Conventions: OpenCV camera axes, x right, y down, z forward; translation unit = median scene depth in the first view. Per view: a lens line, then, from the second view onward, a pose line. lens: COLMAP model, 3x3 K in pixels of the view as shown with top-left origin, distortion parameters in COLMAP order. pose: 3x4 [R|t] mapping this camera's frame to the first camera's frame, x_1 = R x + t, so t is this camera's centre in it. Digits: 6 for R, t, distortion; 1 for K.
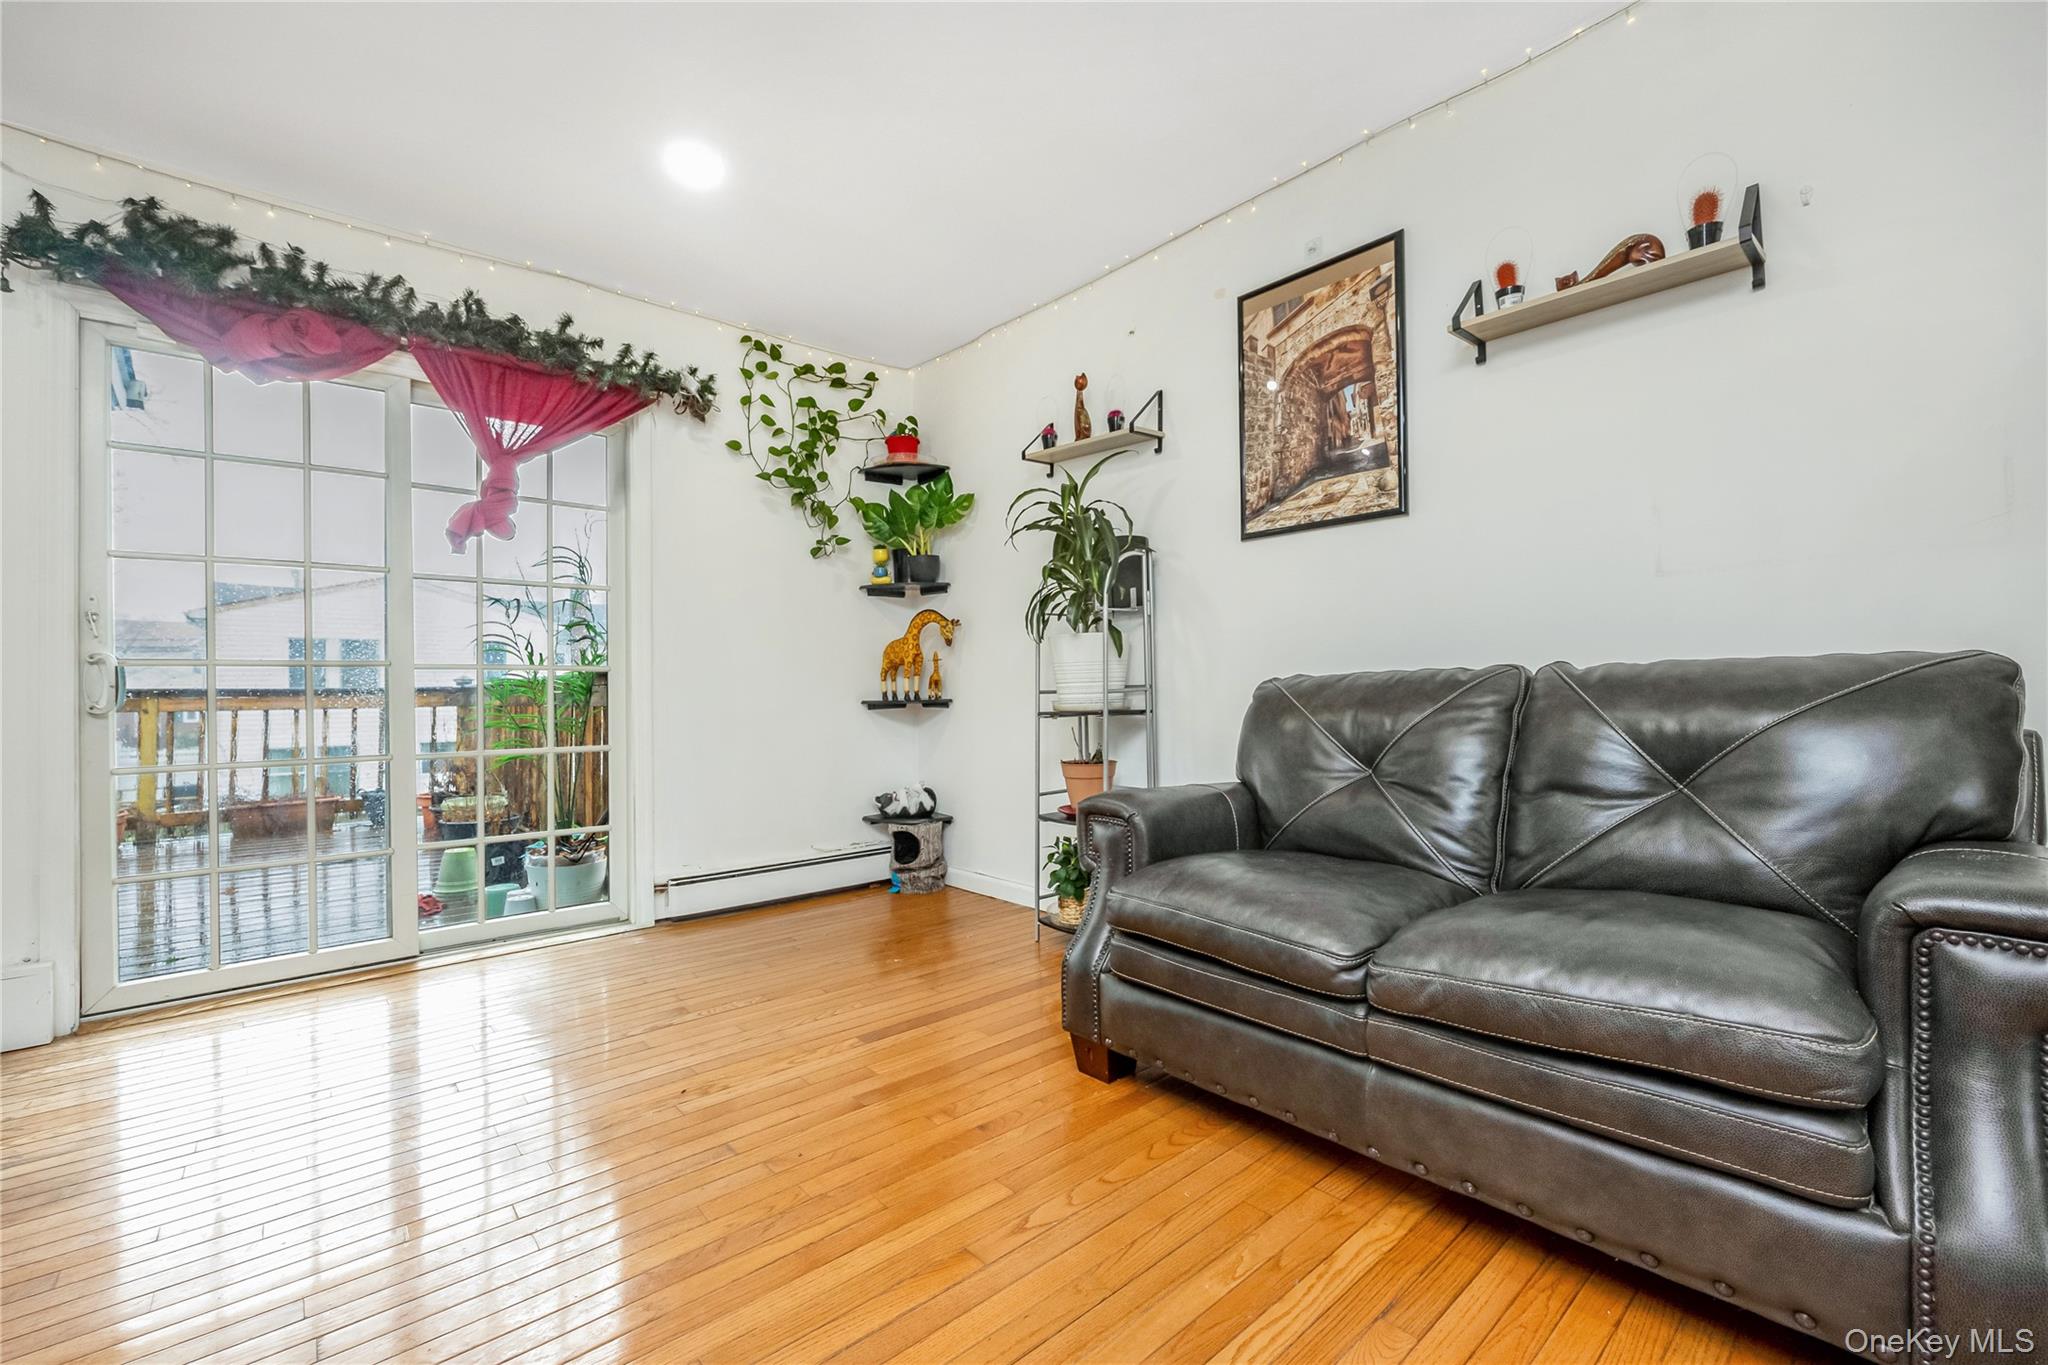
lens RADIAL K [[856.5, 0, 1035.3], [0, 856.5, 674.8], [0, 0, 1]] dist [-0.001563, -0.000544]
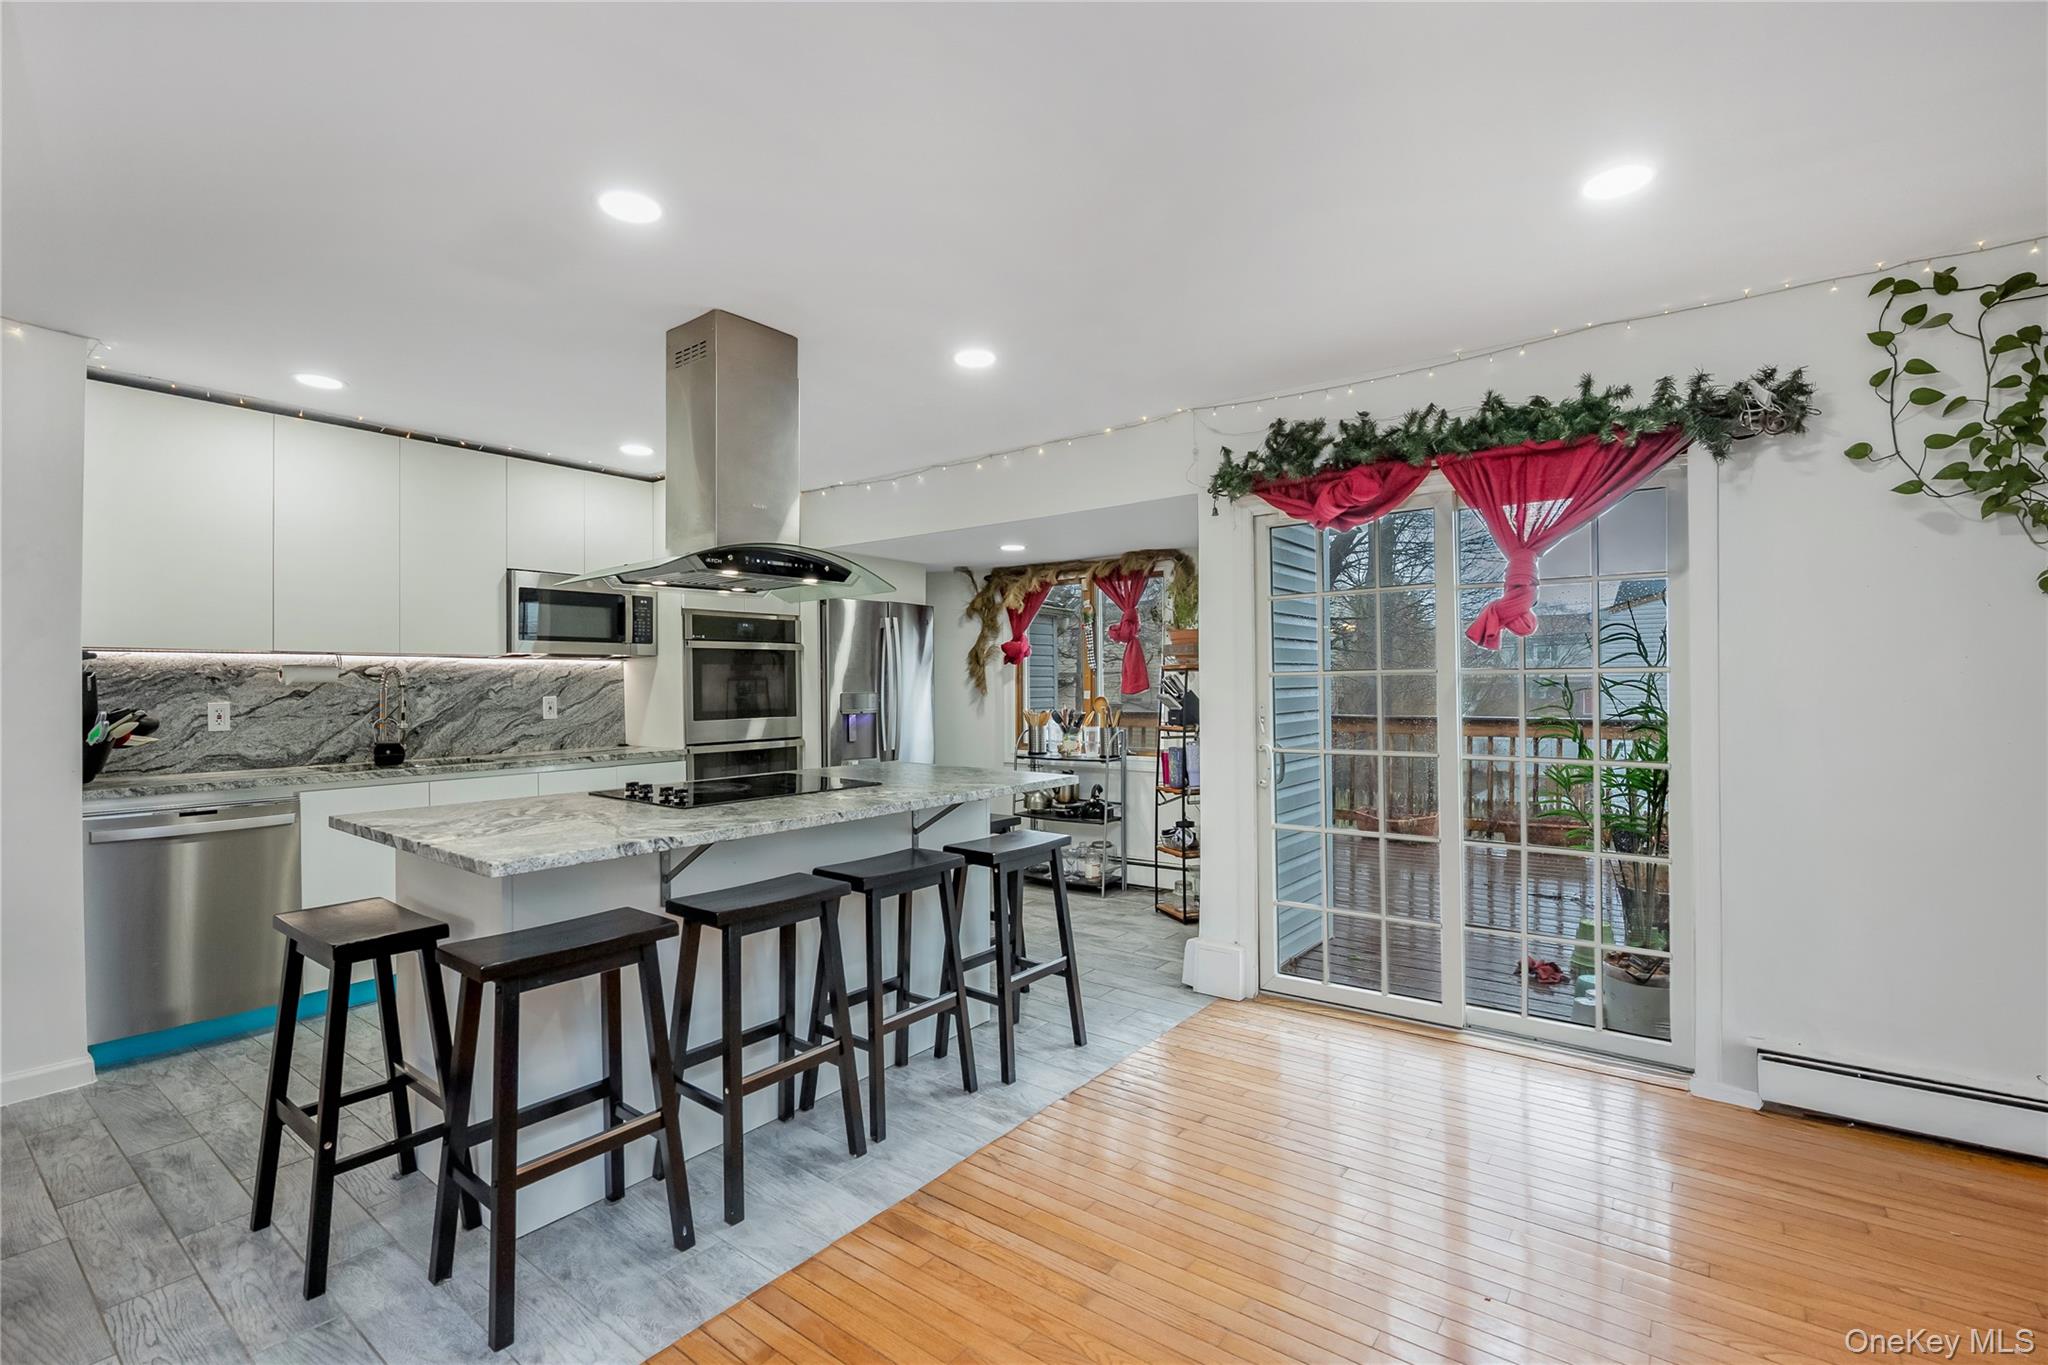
lens RADIAL K [[914.4, 0, 1020.0], [0, 914.4, 680.8], [0, 0, 1]] dist [-0.013873, -0.001199]
pose [[0.184294, 0.007883, -0.982839, 0.282441], [0.020937, 0.999709, 0.011944, -0.127811], [0.982648, -0.022779, 0.184076, 0.242324]]
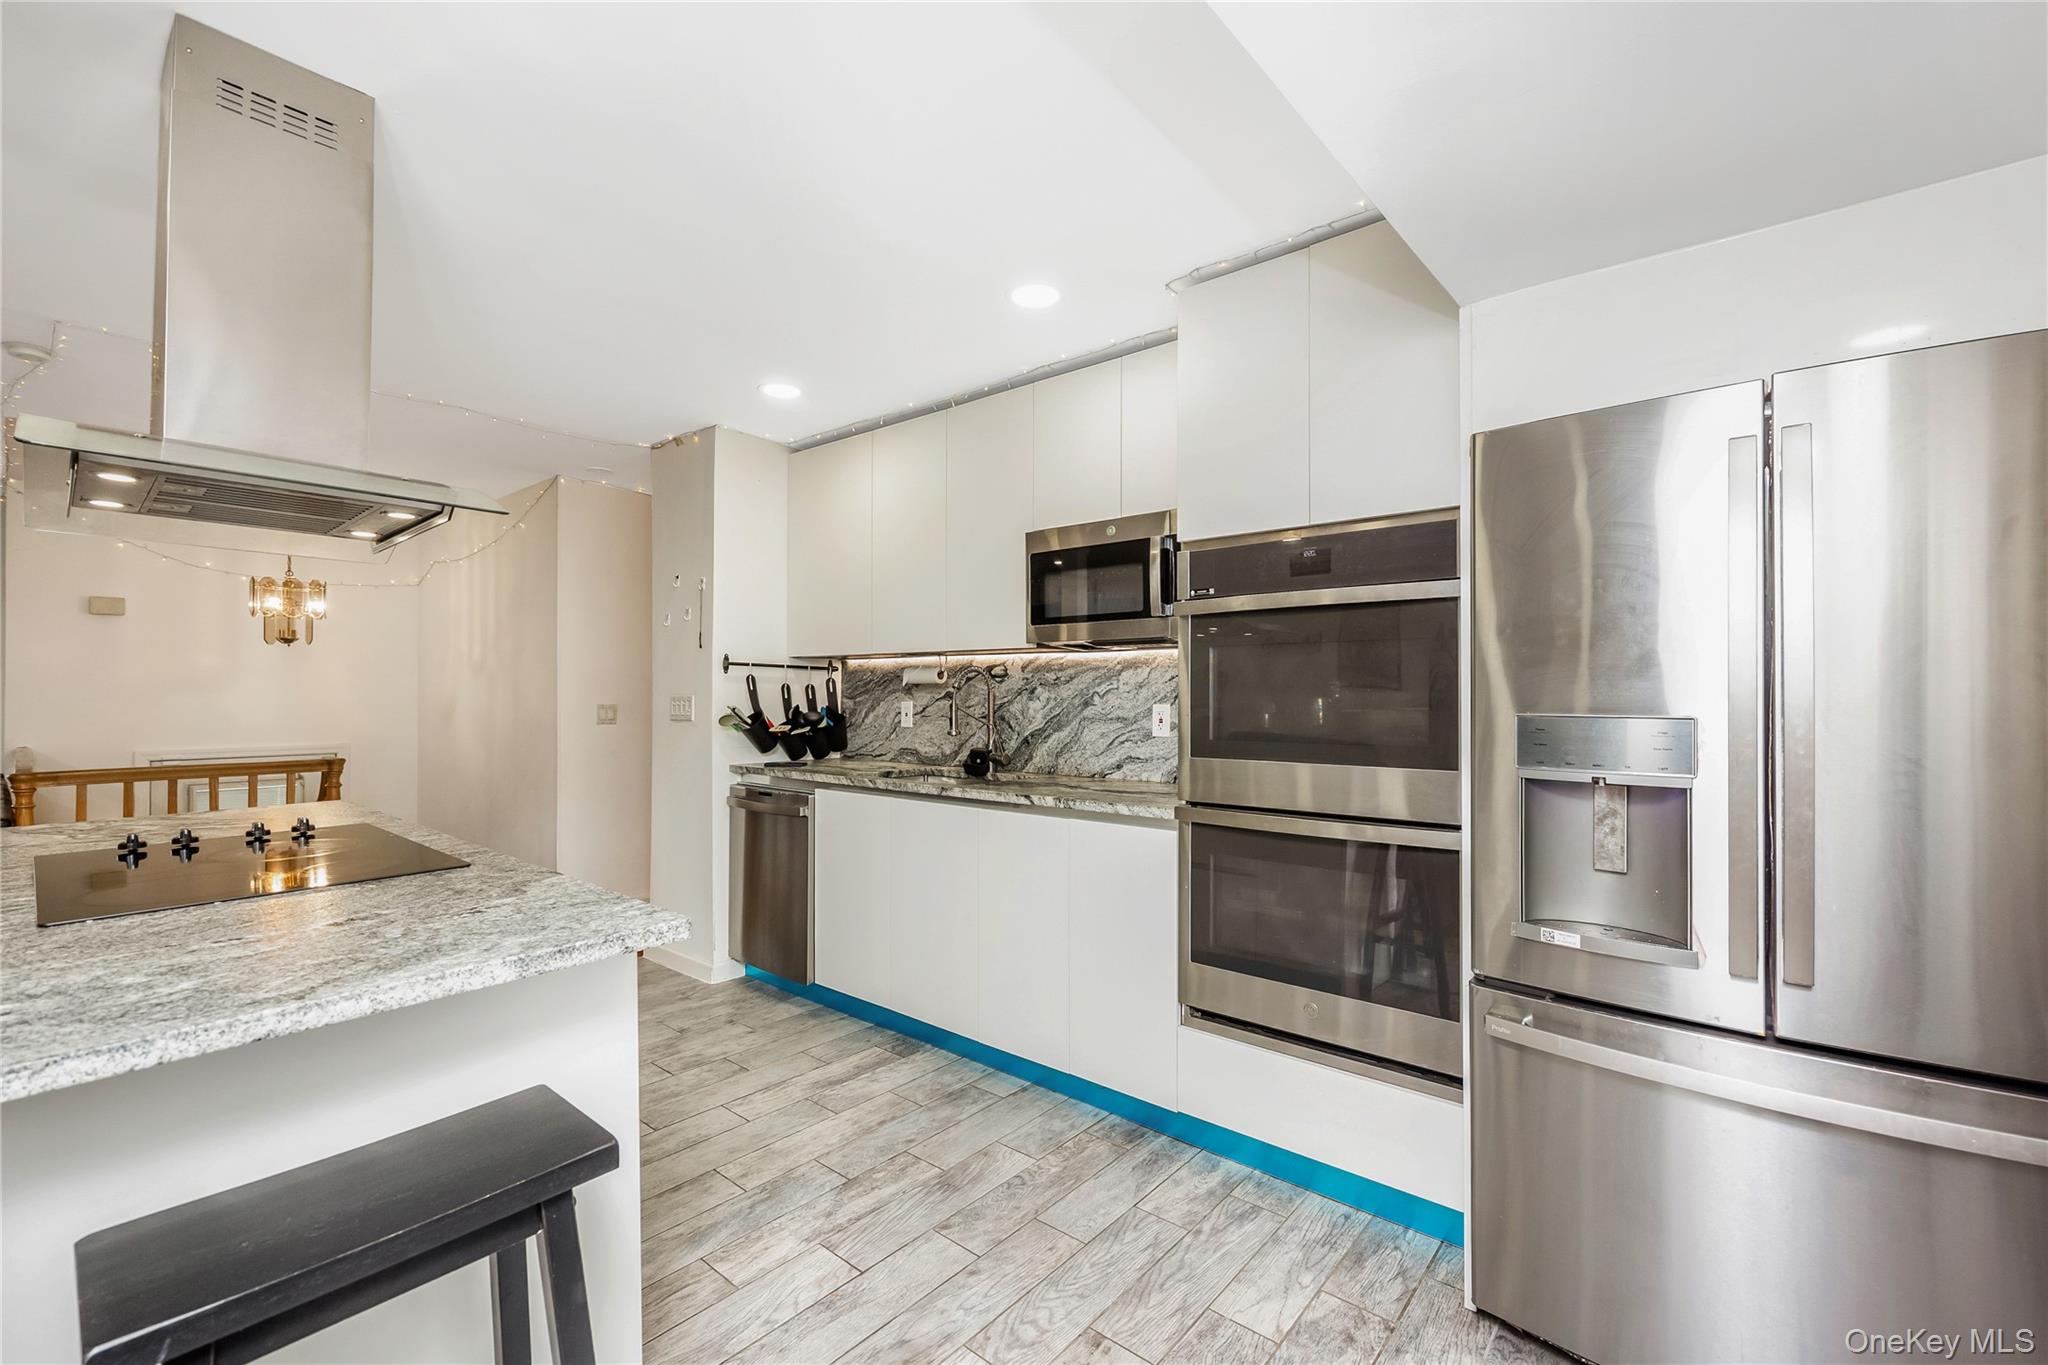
lens RADIAL K [[856.5, 0, 1021.3], [0, 856.5, 687.0], [0, 0, 1]] dist [-0.001563, -0.000544]
pose [[-0.991422, 0.008834, -0.130404, -1.163535], [0.011881, 0.999674, -0.022603, -0.096651], [0.130162, -0.023959, -0.991203, 0.726440]]
